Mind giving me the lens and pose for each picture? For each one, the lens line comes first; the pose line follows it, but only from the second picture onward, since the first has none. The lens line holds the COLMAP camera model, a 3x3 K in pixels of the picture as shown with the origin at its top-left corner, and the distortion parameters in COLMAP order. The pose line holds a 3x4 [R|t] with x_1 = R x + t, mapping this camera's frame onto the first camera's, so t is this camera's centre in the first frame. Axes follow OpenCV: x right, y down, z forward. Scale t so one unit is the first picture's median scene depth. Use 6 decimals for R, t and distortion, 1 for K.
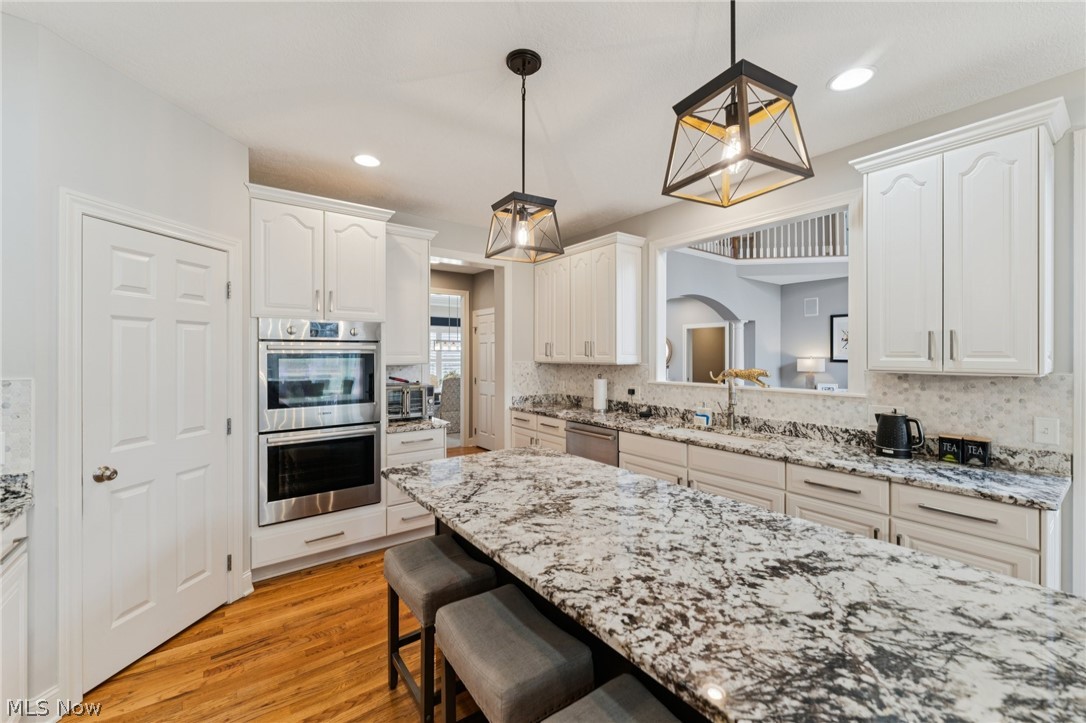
lens RADIAL K [[436.5, 0, 539.8], [0, 436.5, 361.6], [0, 0, 1]] dist [-0.000171, -0.000172]
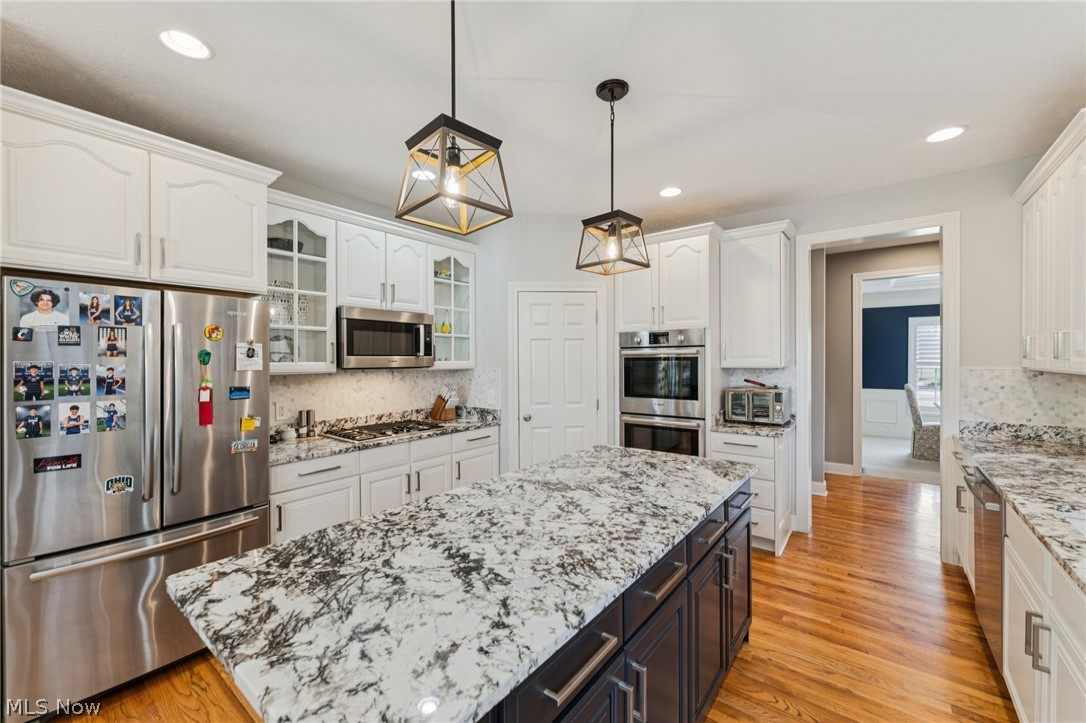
lens RADIAL K [[436.5, 0, 539.8], [0, 436.5, 361.6], [0, 0, 1]] dist [-0.000171, -0.000172]
pose [[0.256529, 0.005665, -0.966520, 1.584543], [-0.010370, 0.999941, 0.003108, -0.012721], [0.966481, 0.009226, 0.256573, 0.875666]]
